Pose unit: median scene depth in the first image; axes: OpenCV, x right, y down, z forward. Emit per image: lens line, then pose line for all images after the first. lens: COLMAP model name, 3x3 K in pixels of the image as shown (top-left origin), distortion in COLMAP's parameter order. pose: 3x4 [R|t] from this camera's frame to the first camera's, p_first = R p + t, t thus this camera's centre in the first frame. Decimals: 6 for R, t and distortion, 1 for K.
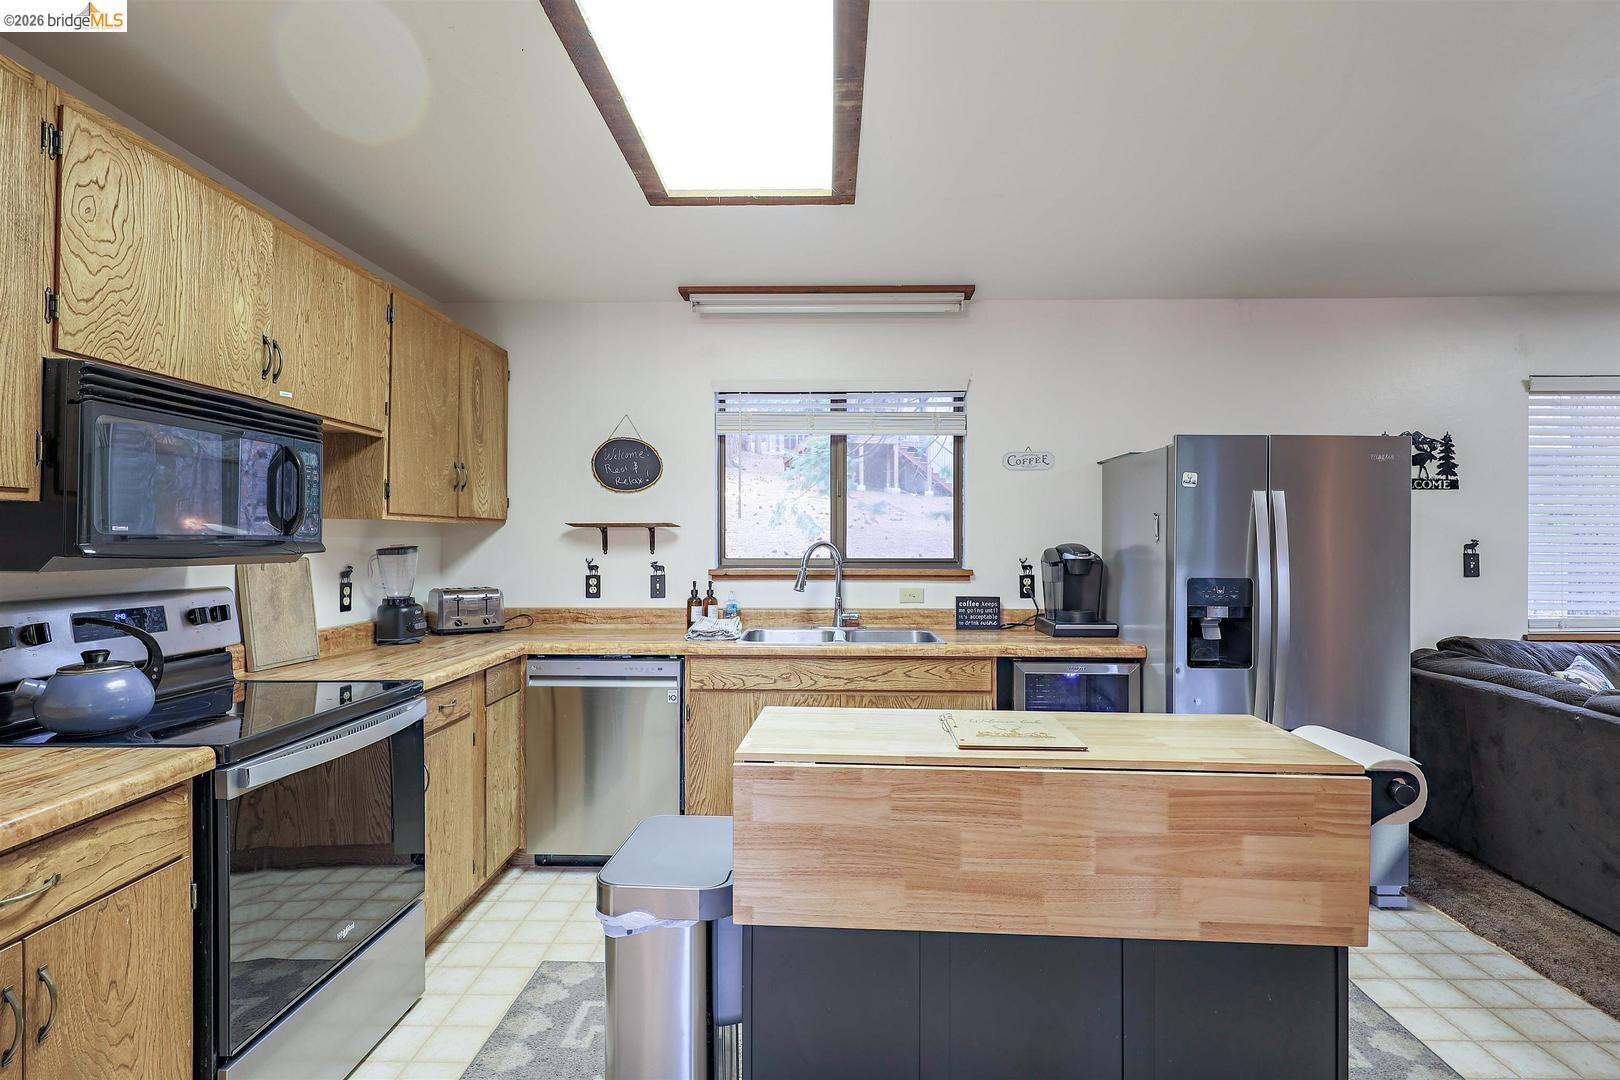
lens RADIAL K [[818.0, 0, 812.1], [0, 818.0, 544.0], [0, 0, 1]] dist [-0.002523, 0.000207]
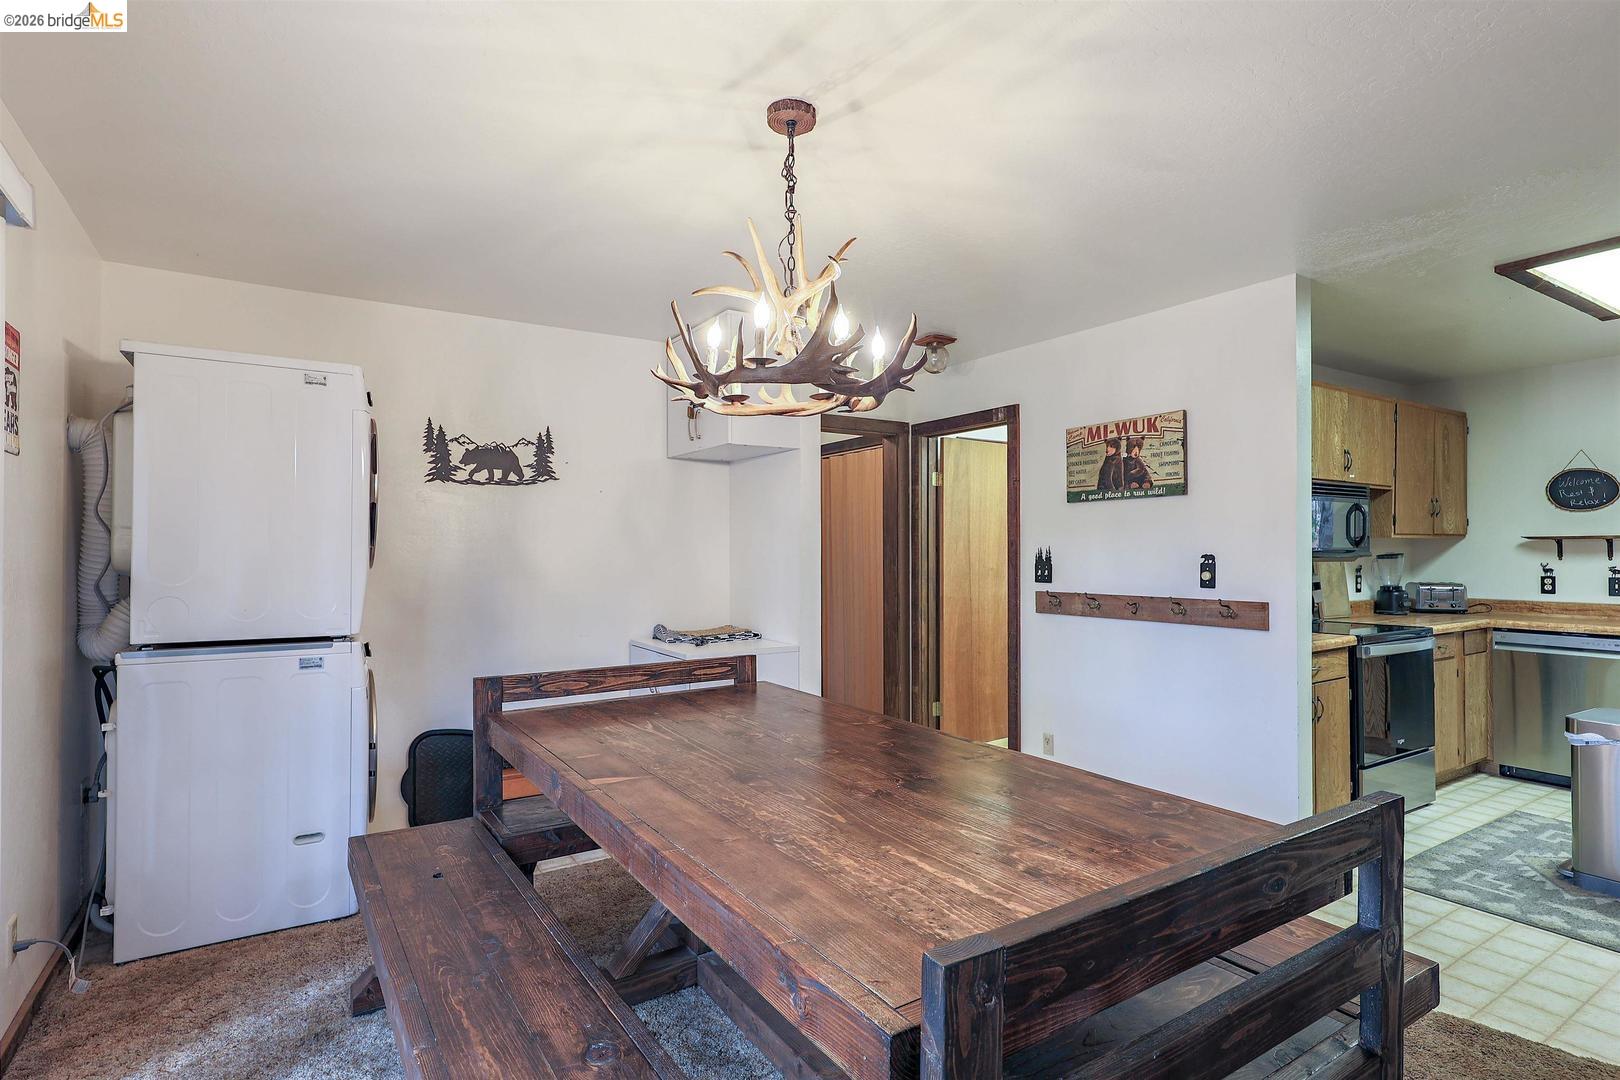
lens RADIAL K [[818.0, 0, 812.1], [0, 818.0, 544.0], [0, 0, 1]] dist [-0.002523, 0.000207]
pose [[0.560018, -0.006628, -0.828454, 0.181089], [-0.001707, 0.999957, -0.009154, 0.000843], [0.828479, 0.006541, 0.559982, -0.827013]]
